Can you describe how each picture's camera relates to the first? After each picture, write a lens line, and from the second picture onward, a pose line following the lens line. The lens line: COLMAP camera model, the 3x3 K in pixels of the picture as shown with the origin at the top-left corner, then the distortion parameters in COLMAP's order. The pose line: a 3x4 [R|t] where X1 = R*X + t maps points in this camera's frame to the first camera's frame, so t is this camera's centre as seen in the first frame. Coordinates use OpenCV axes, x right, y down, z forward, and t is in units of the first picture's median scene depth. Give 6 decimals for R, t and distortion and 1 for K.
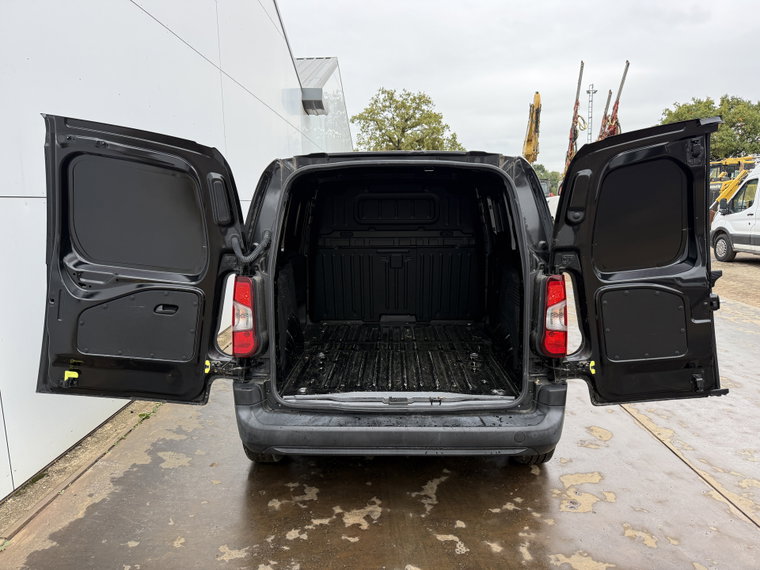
lens RADIAL K [[523.2, 0, 383.1], [0, 523.2, 294.9], [0, 0, 1]] dist [0.107702, -0.193606]
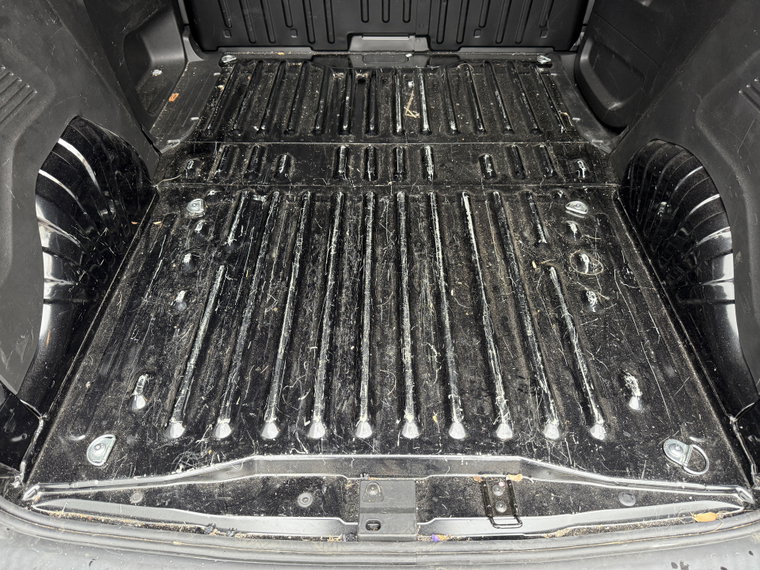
lens RADIAL K [[523.2, 0, 383.1], [0, 523.2, 294.9], [0, 0, 1]] dist [0.107702, -0.193606]
pose [[0.999777, -0.008878, 0.019186, 0.017305], [-0.004756, 0.789828, 0.613310, -0.088918], [-0.020599, -0.613264, 0.789609, 0.685534]]
